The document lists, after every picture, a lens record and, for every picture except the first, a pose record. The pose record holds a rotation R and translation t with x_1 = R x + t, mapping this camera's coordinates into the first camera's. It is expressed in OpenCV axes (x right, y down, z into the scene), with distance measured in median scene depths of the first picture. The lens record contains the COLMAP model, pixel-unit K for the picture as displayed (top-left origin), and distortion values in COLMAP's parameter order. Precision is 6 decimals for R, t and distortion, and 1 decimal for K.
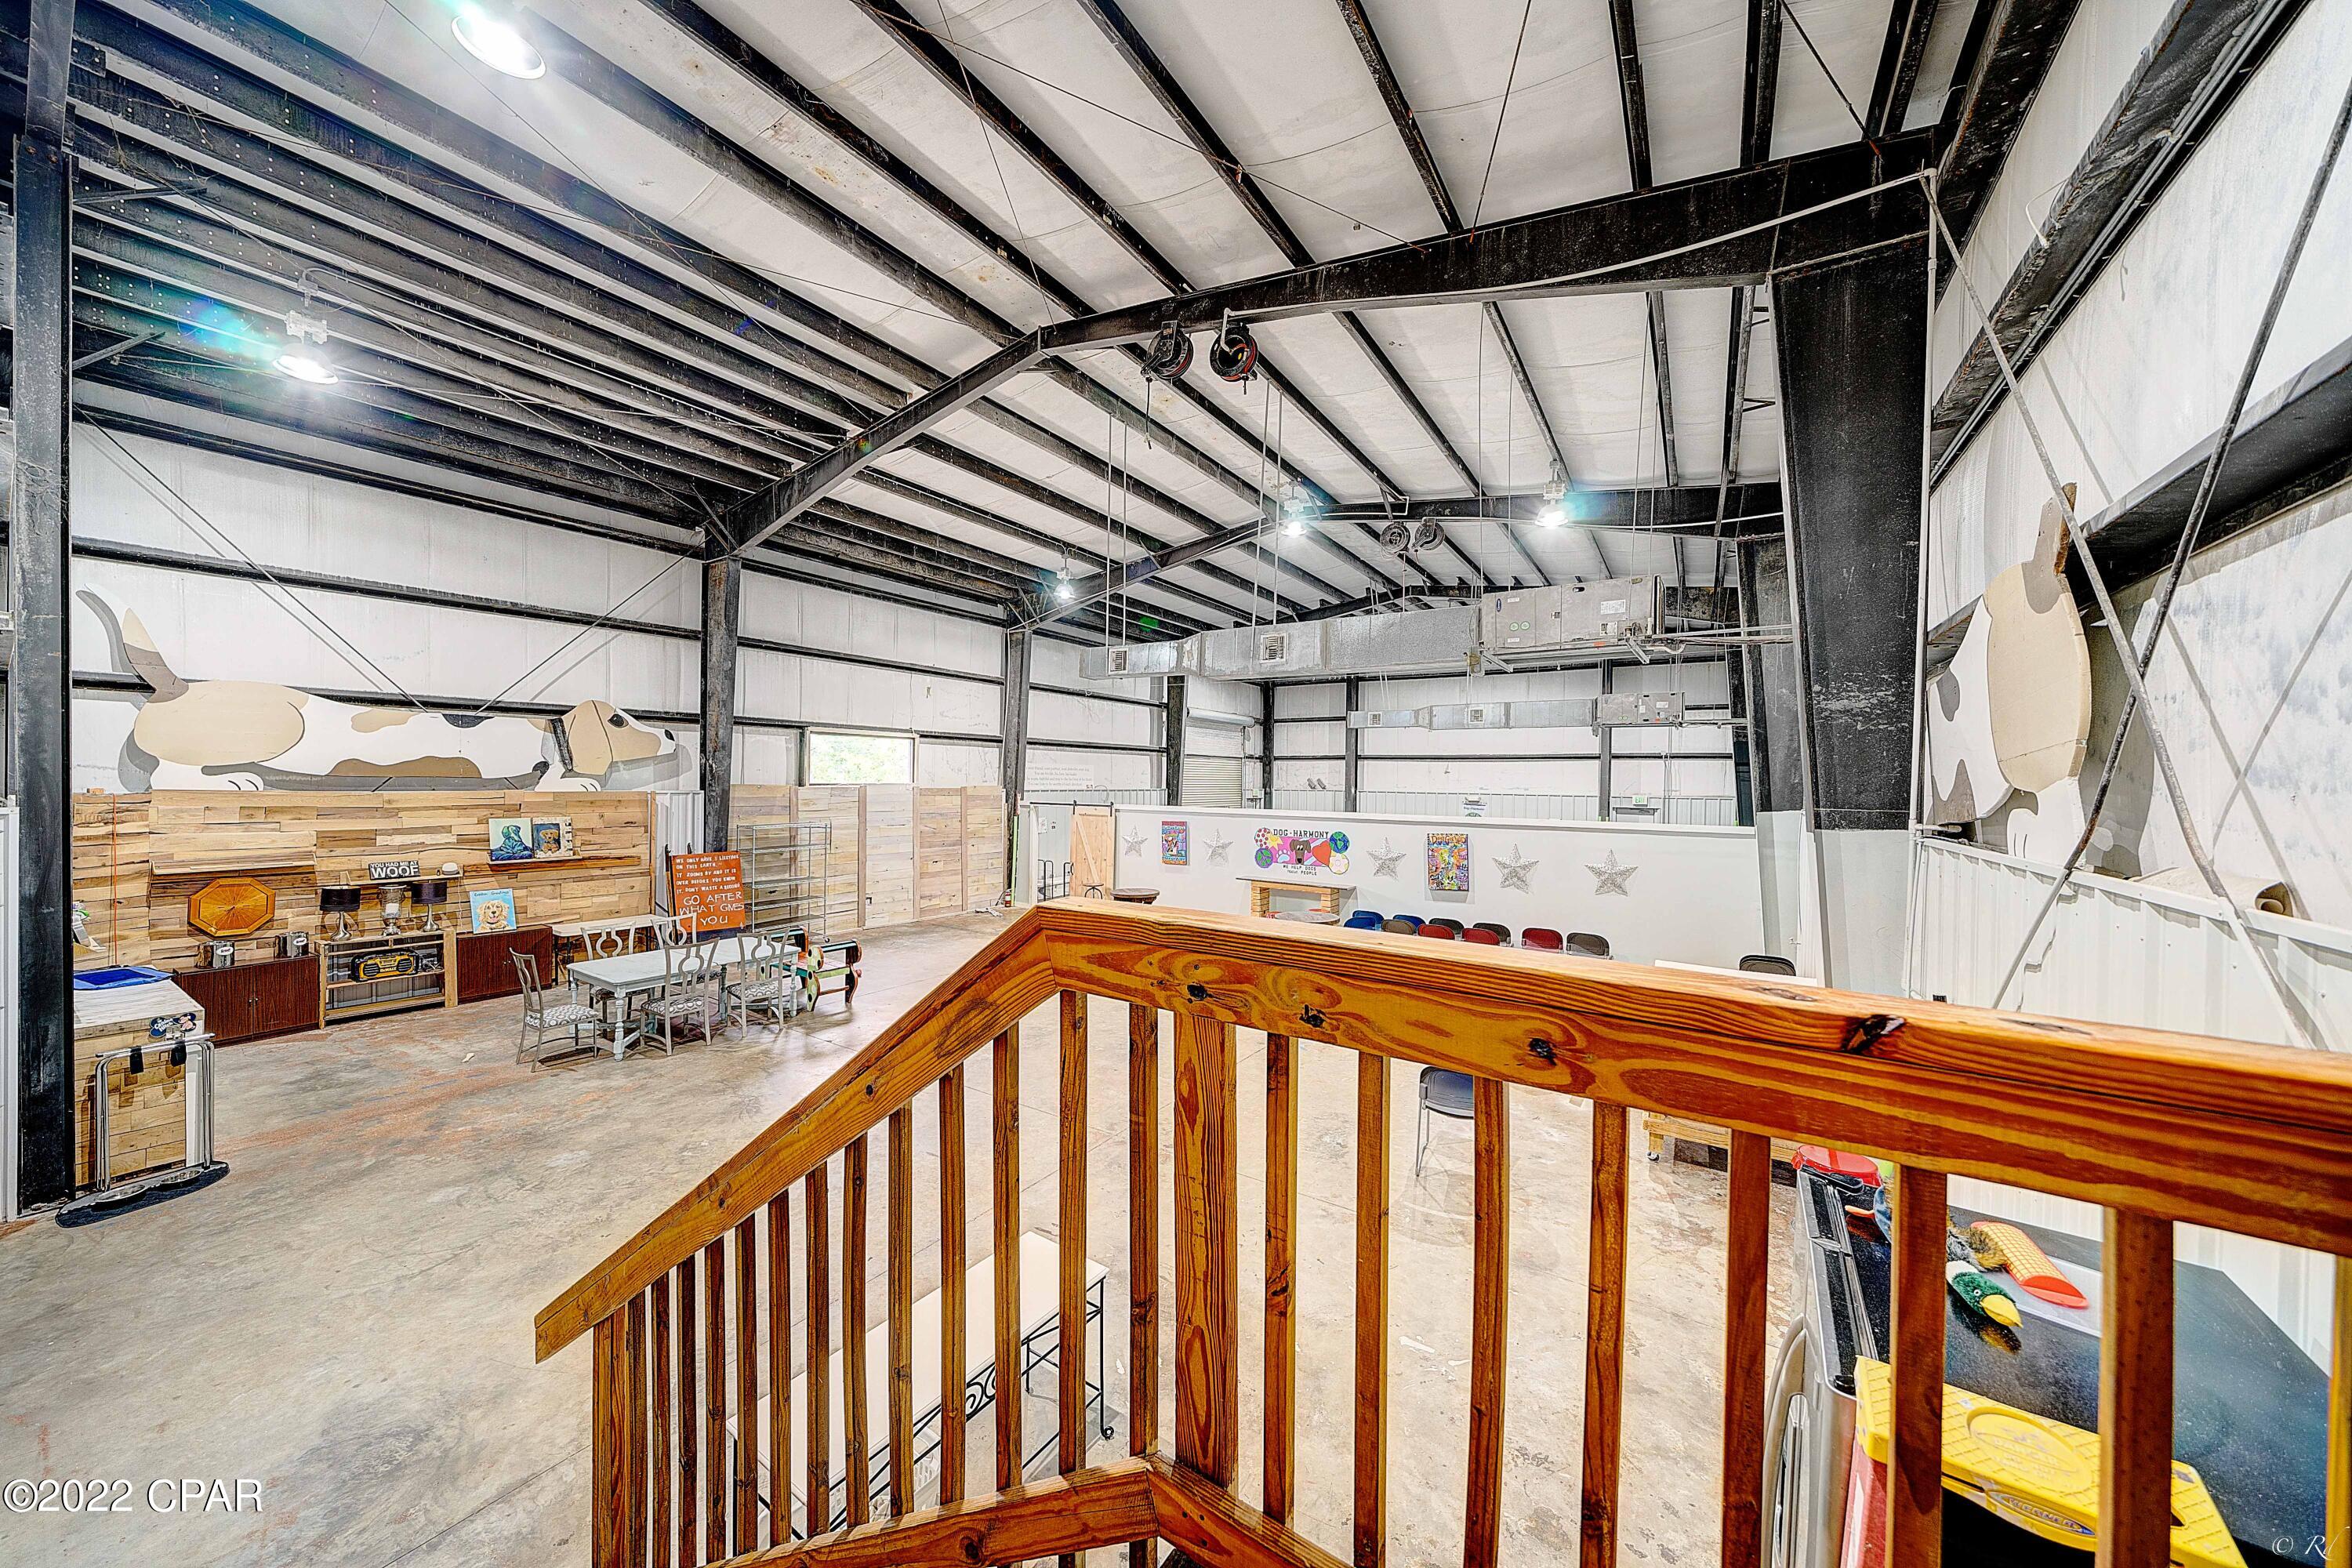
lens RADIAL K [[814.9, 0, 1171.6], [0, 814.9, 784.5], [0, 0, 1]] dist [-0.004682, -0.000154]
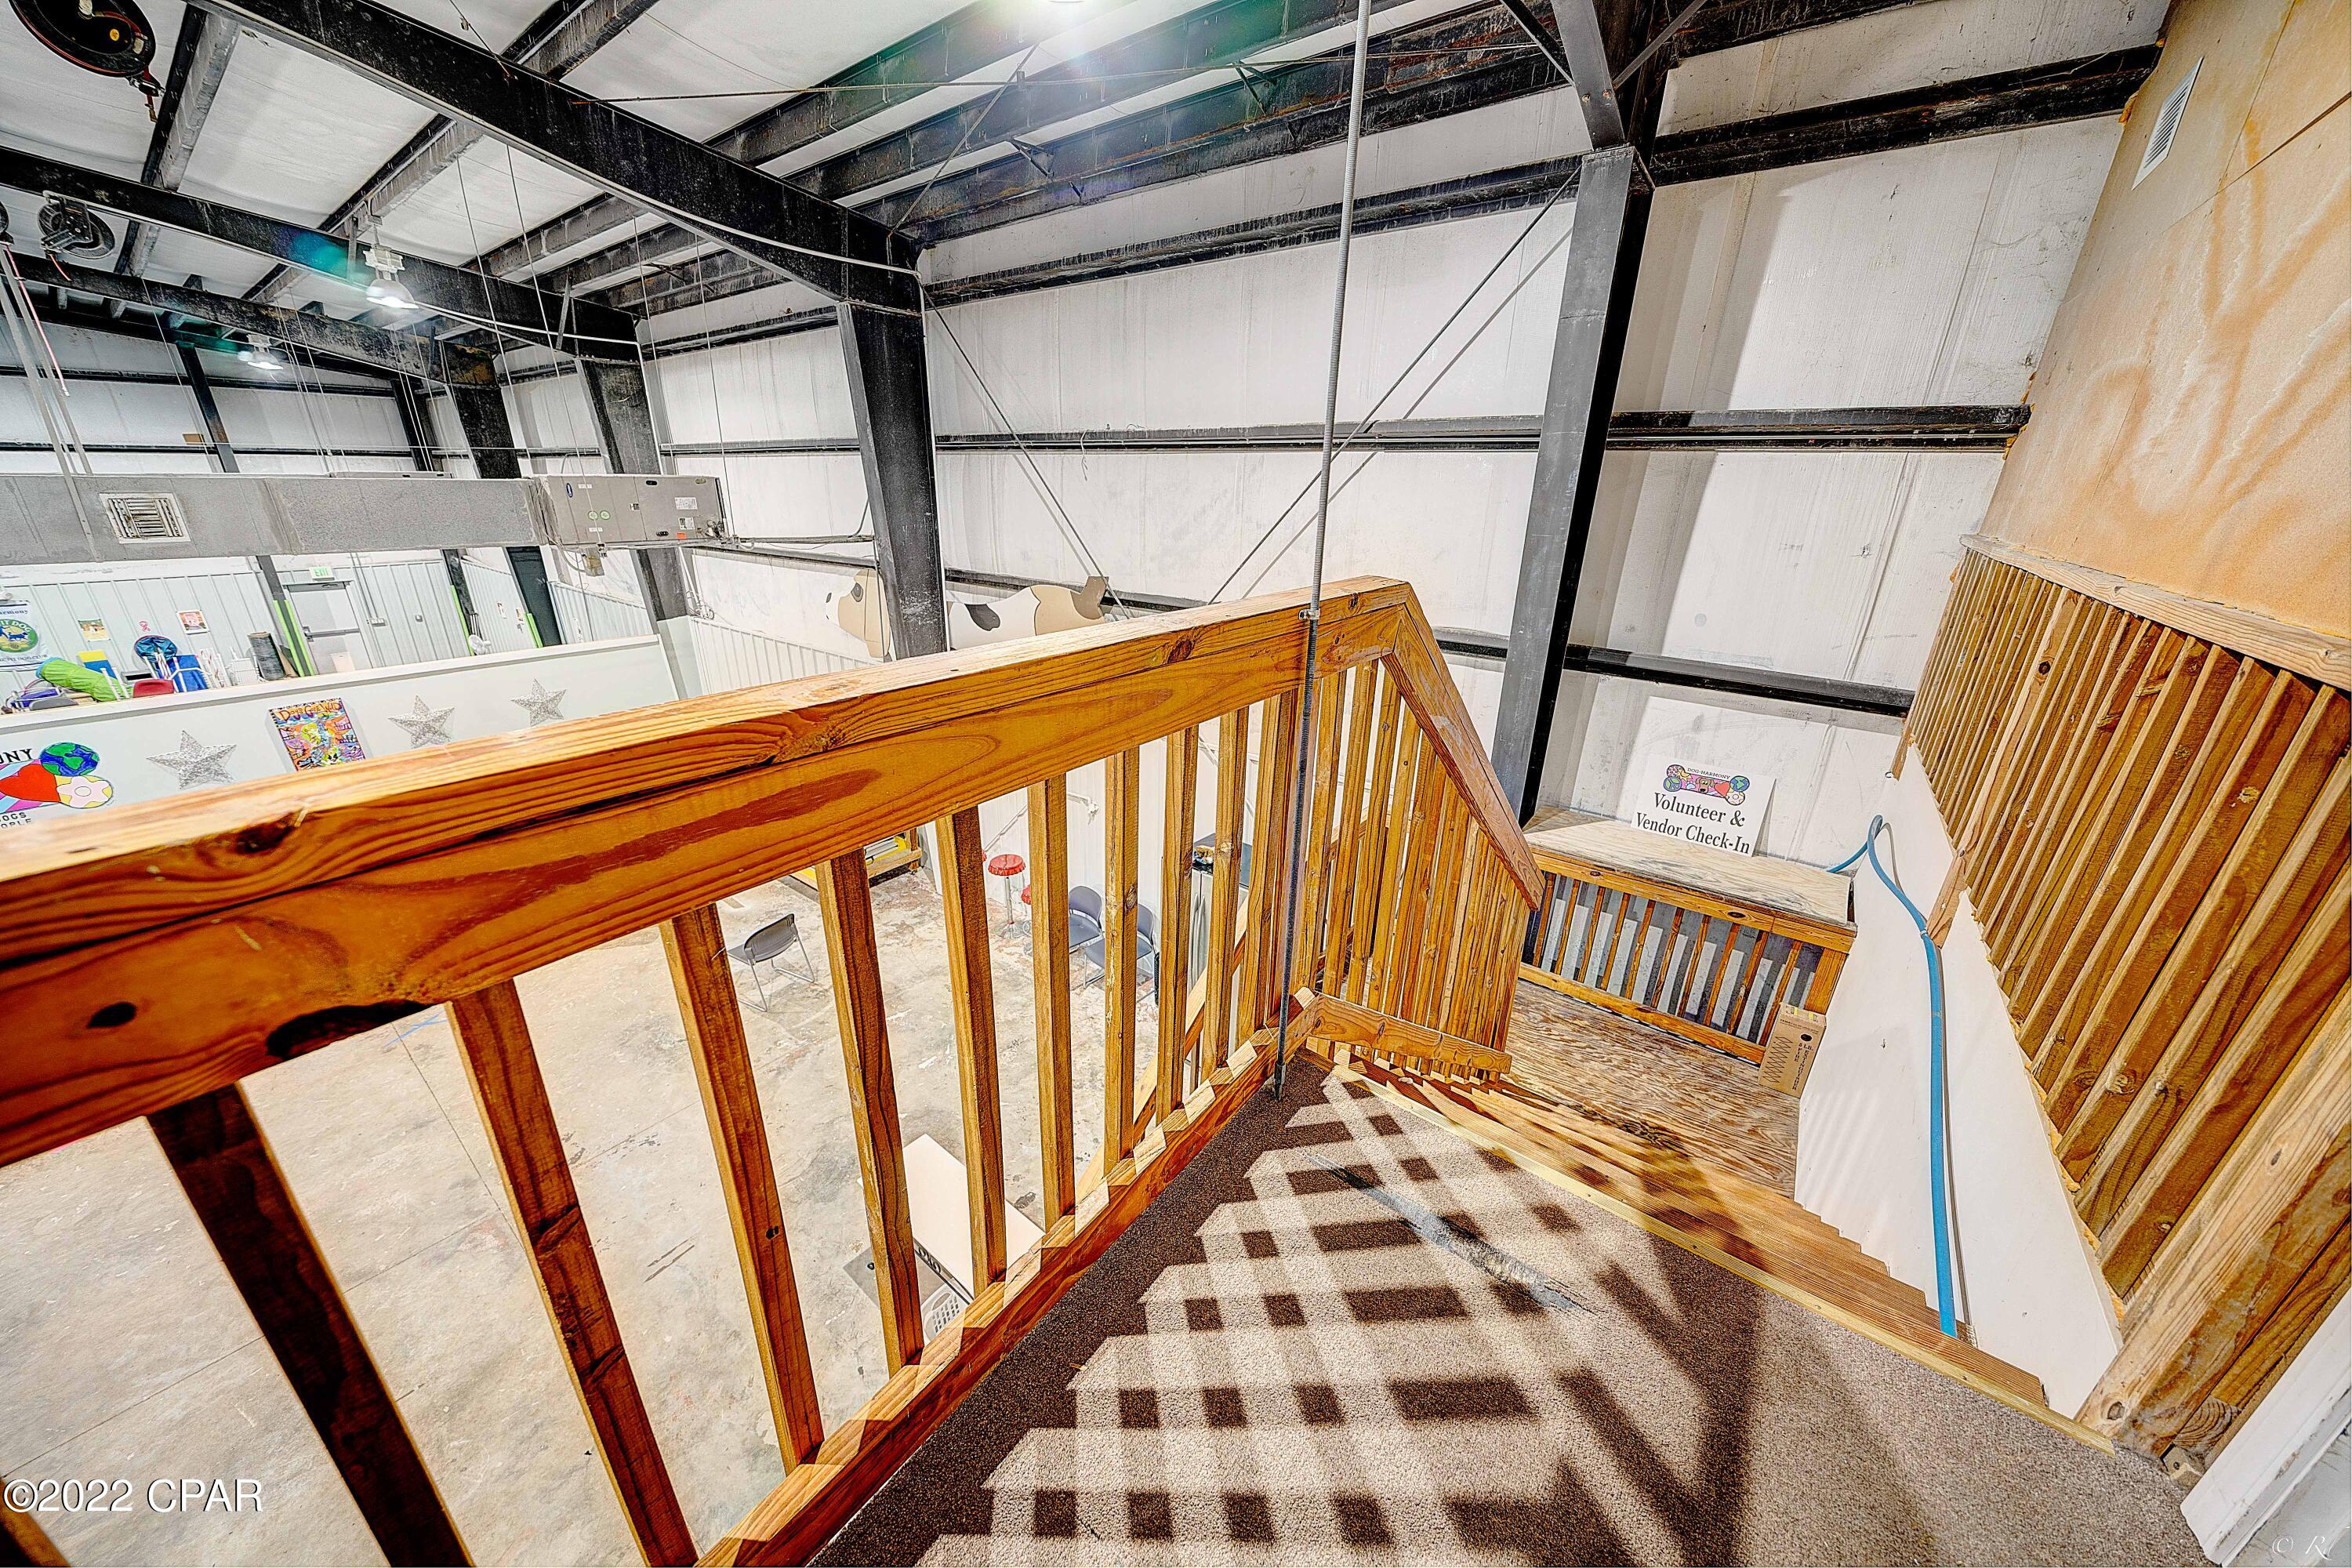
lens RADIAL K [[814.9, 0, 1171.6], [0, 814.9, 784.5], [0, 0, 1]] dist [-0.004682, -0.000154]
pose [[0.047208, -0.374427, 0.926054, -0.469739], [-0.021251, 0.926501, 0.375692, -0.227512], [-0.998659, -0.037415, 0.035781, 0.215546]]
